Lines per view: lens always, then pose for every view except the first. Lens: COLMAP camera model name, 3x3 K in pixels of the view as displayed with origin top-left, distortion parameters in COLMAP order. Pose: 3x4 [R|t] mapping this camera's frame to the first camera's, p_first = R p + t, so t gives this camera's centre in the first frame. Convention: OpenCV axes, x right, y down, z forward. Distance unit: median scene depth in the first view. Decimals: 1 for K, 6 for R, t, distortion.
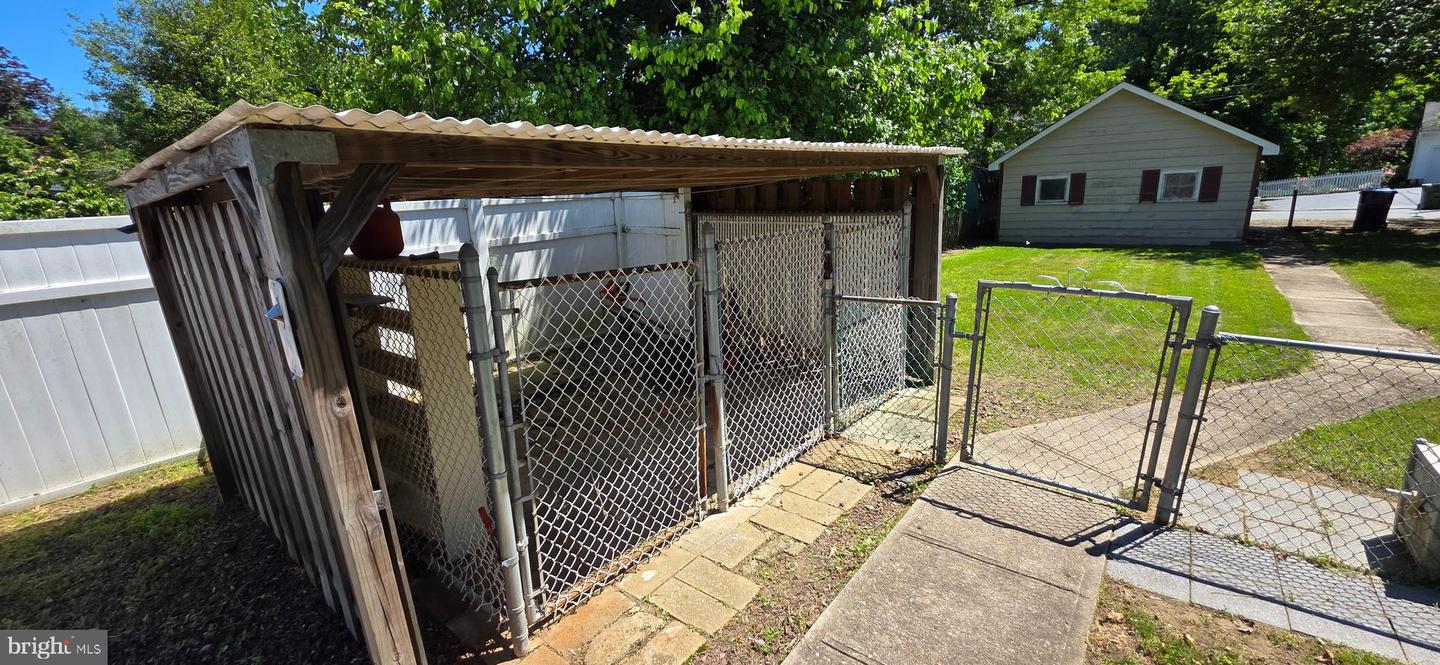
lens RADIAL K [[574.0, 0, 714.4], [0, 574.0, 346.8], [0, 0, 1]] dist [0.001233, 0.000124]
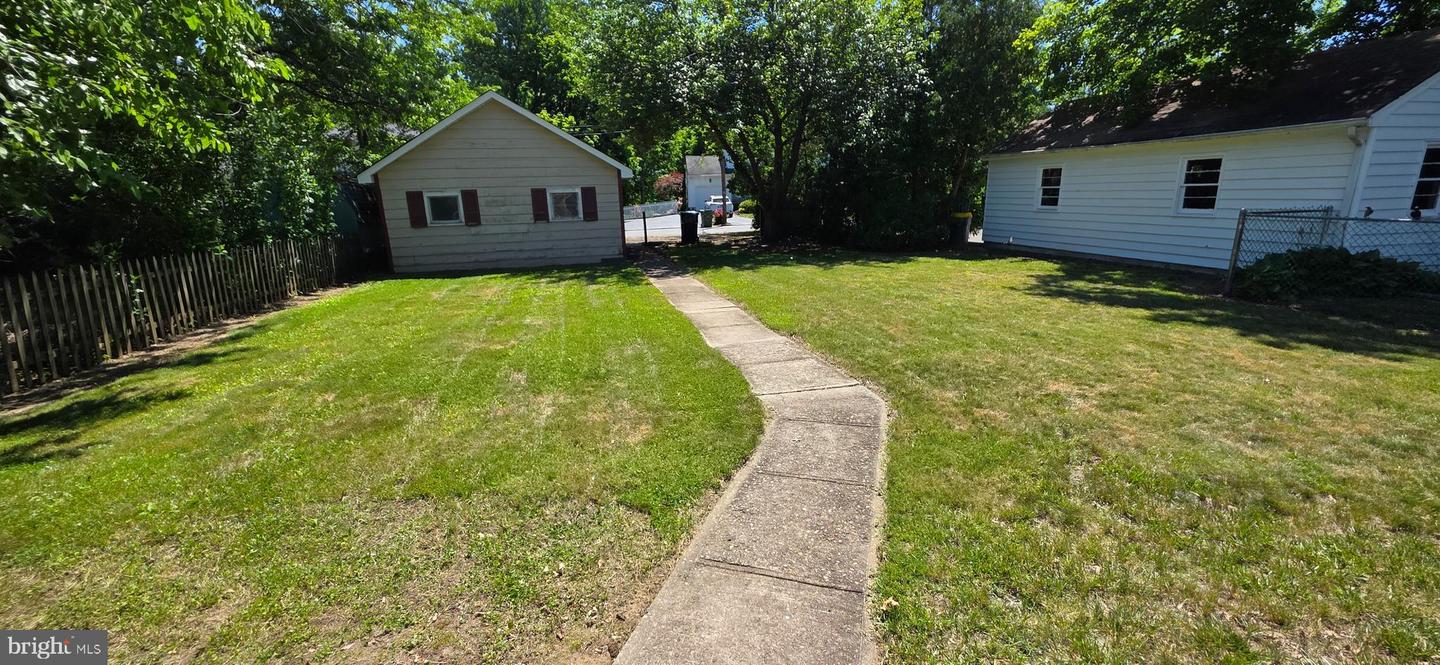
lens RADIAL K [[574.0, 0, 711.5], [0, 574.0, 337.0], [0, 0, 1]] dist [0.001233, 0.000124]
pose [[0.610077, -0.161369, 0.775736, 0.149662], [0.207029, 0.977495, 0.040521, -0.043666], [-0.764817, 0.135878, 0.629755, 0.202386]]
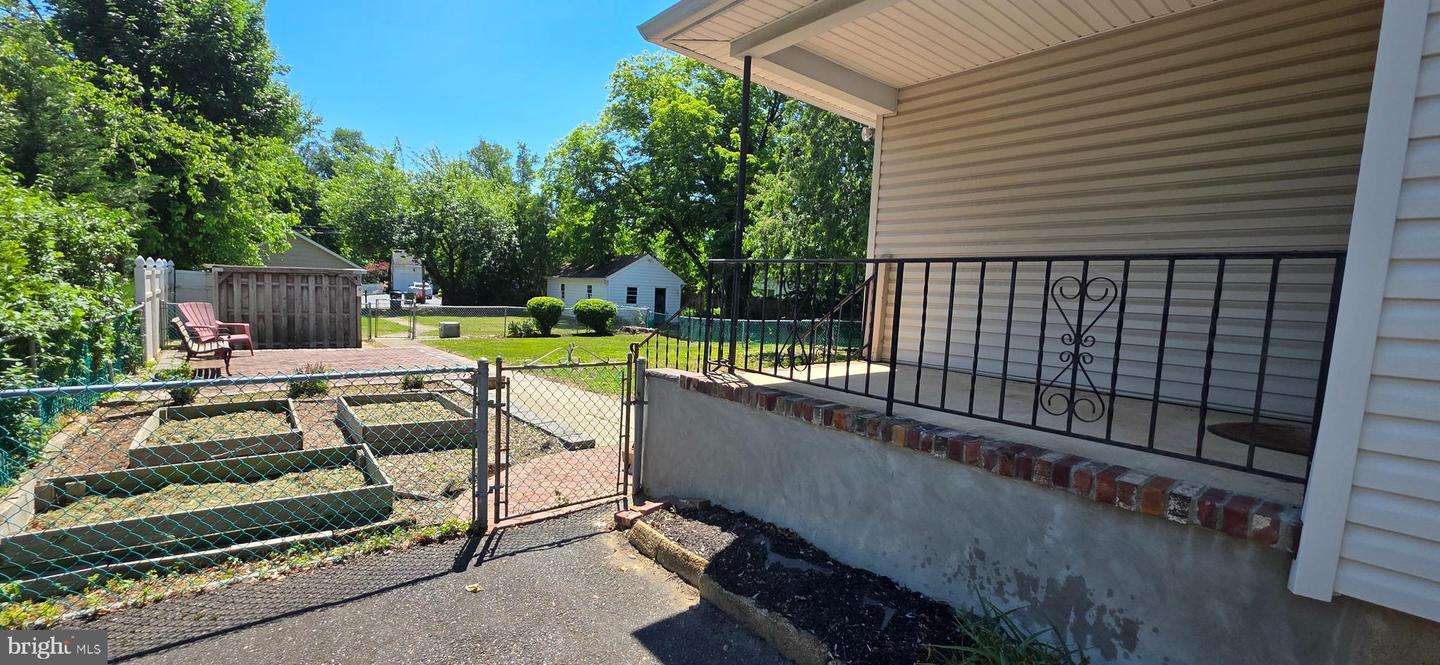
lens RADIAL K [[574.0, 0, 722.7], [0, 574.0, 336.0], [0, 0, 1]] dist [0.001233, 0.000124]
pose [[0.165259, -0.019517, 0.986057, -0.911879], [0.204416, 0.978771, -0.014887, 0.200697], [-0.964833, 0.204026, 0.165740, -0.602577]]
